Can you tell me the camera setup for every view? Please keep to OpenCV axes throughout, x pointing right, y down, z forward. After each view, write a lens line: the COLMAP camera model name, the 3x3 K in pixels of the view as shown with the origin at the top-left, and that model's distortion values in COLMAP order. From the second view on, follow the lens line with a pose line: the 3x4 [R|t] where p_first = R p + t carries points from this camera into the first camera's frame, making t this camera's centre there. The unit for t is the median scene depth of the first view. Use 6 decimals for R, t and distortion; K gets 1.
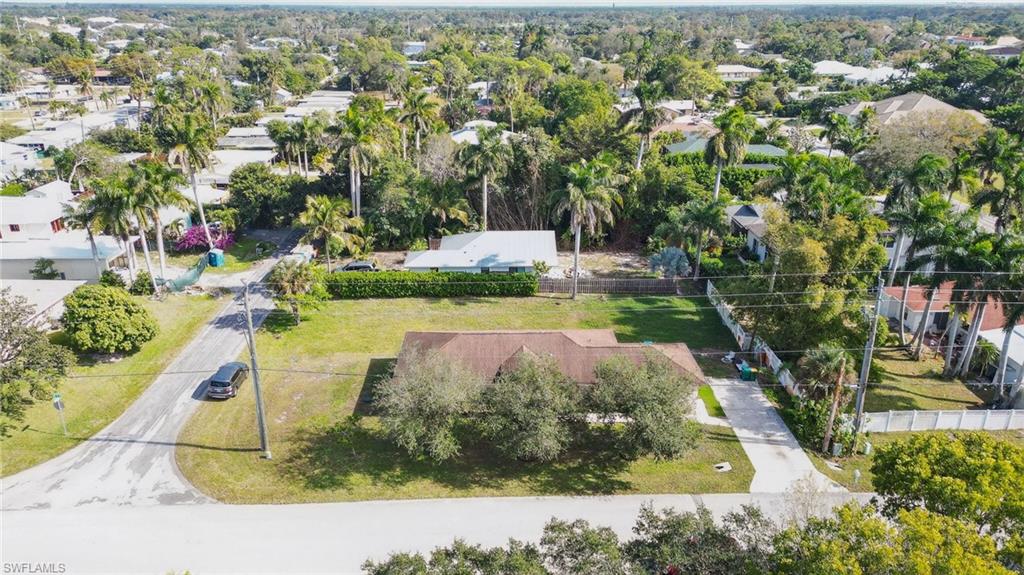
lens RADIAL K [[711.3, 0, 510.1], [0, 711.3, 291.6], [0, 0, 1]] dist [0.045915, -0.018920]
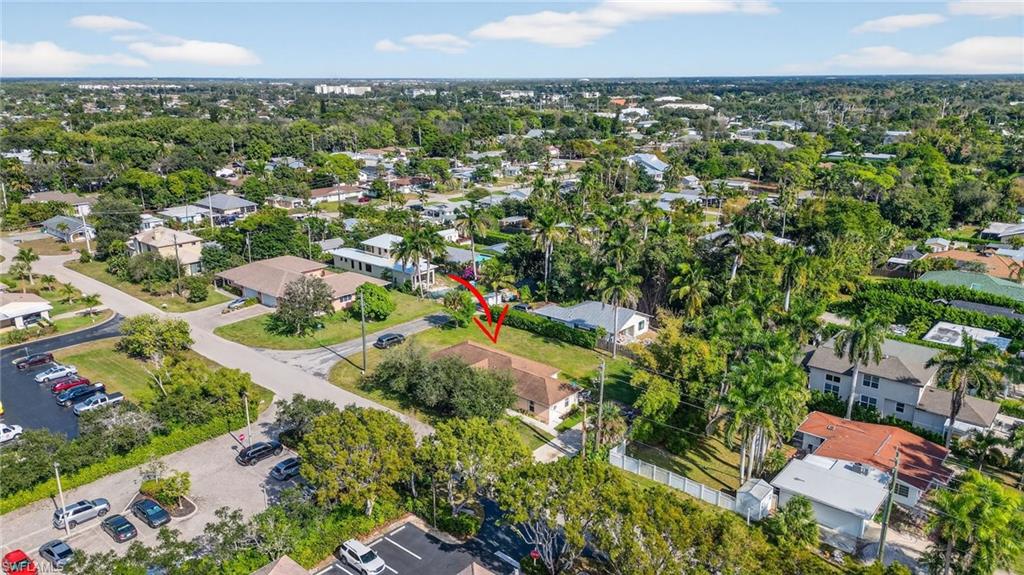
lens RADIAL K [[711.3, 0, 513.0], [0, 711.3, 285.4], [0, 0, 1]] dist [0.045915, -0.018920]
pose [[0.742906, 0.185355, -0.643222, 0.752060], [-0.246168, 0.969214, -0.005023, -0.067548], [0.622488, 0.162072, 0.765664, -0.210775]]
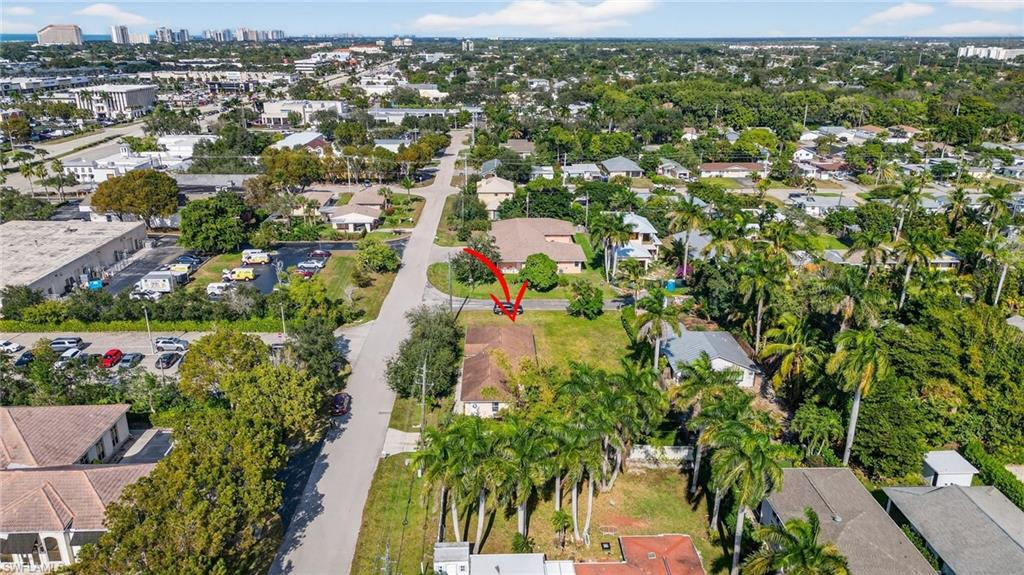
lens RADIAL K [[711.3, 0, 508.4], [0, 711.3, 291.2], [0, 0, 1]] dist [0.045915, -0.018920]
pose [[-0.009738, 0.332333, -0.943112, 1.049409], [-0.371552, 0.874429, 0.311967, -0.392180], [0.928361, 0.353453, 0.114963, 0.531416]]
